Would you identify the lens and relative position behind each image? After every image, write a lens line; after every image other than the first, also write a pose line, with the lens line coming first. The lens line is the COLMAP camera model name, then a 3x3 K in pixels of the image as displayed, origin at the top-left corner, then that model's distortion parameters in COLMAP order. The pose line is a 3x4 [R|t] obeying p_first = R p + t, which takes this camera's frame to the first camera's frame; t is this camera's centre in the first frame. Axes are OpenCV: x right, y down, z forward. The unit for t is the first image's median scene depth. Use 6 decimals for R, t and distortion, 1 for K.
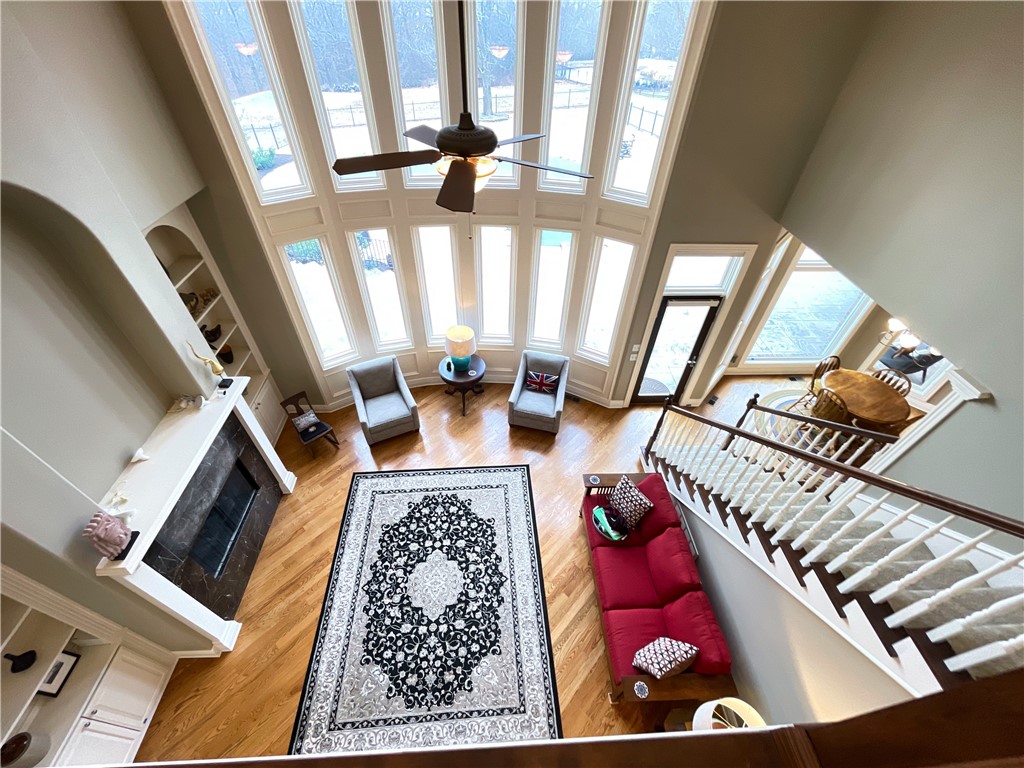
lens RADIAL K [[411.1, 0, 511.2], [0, 411.1, 390.0], [0, 0, 1]] dist [-0.003524, 0.000774]
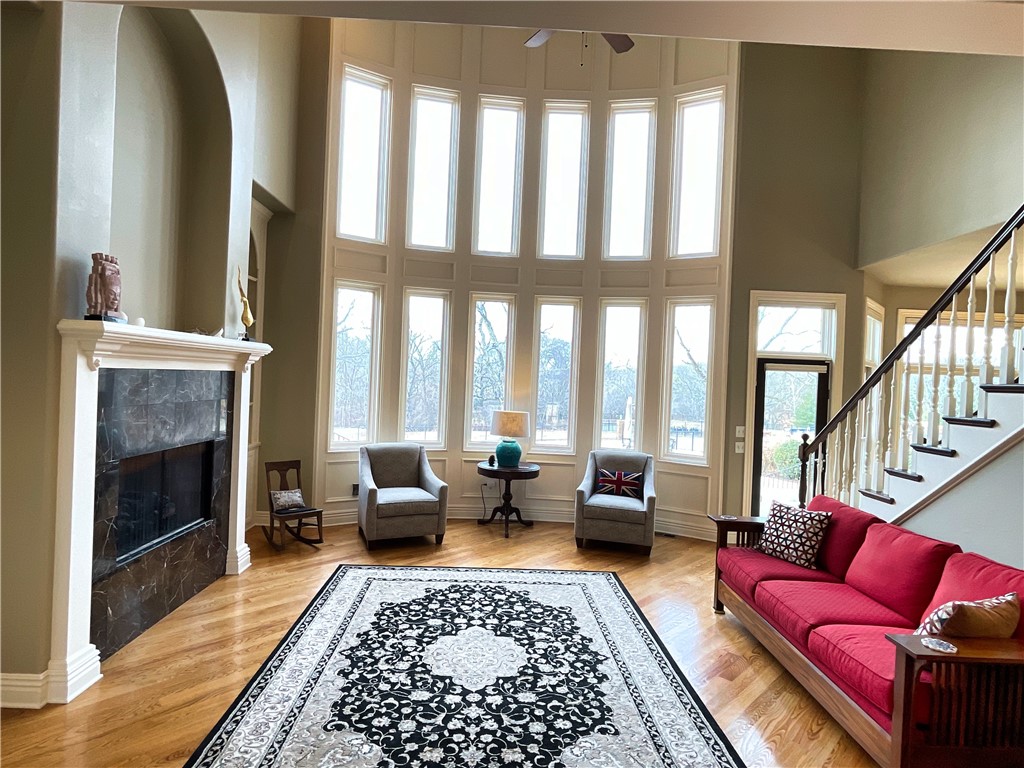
lens RADIAL K [[551.3, 0, 514.0], [0, 551.3, 388.4], [0, 0, 1]] dist [-0.005555, -0.000756]
pose [[0.999626, 0.012972, -0.024066, -0.125147], [-0.025843, 0.735528, -0.677001, 0.722919], [0.008919, 0.677370, 0.735588, 0.244818]]
